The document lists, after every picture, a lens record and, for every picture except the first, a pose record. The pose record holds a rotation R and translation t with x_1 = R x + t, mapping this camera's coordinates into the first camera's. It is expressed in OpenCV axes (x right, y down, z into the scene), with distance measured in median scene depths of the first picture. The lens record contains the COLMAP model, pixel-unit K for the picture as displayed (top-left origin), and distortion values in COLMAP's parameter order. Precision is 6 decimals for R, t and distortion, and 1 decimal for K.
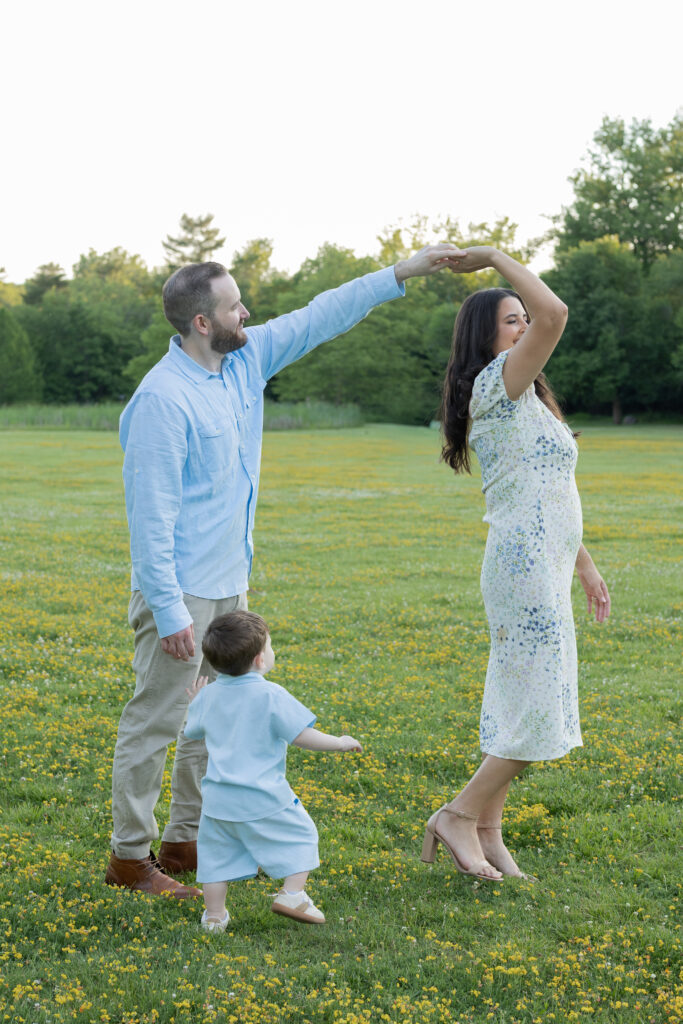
lens RADIAL K [[3696.3, 0, 341.5], [0, 3696.3, 512.0], [0, 0, 1]] dist [0.092713, -1.783266]
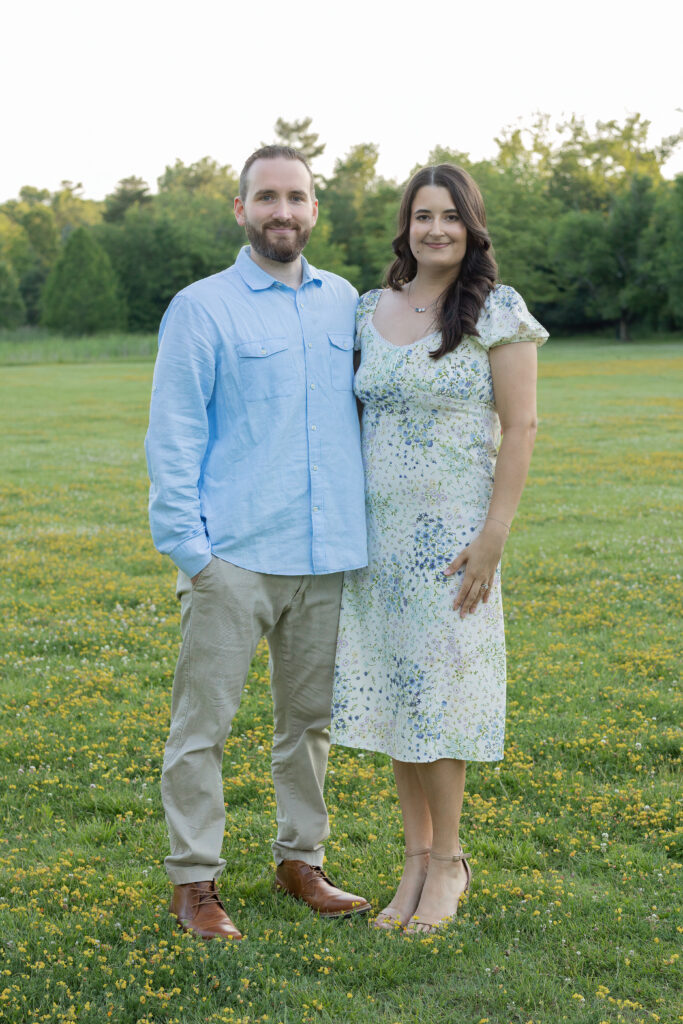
lens RADIAL K [[3696.3, 0, 341.5], [0, 3696.3, 512.0], [0, 0, 1]] dist [0.092713, -1.783266]
pose [[0.999344, -0.020949, -0.029539, -0.003705], [0.021526, 0.999580, 0.019386, -0.002538], [0.029120, -0.020009, 0.999376, 0.129198]]
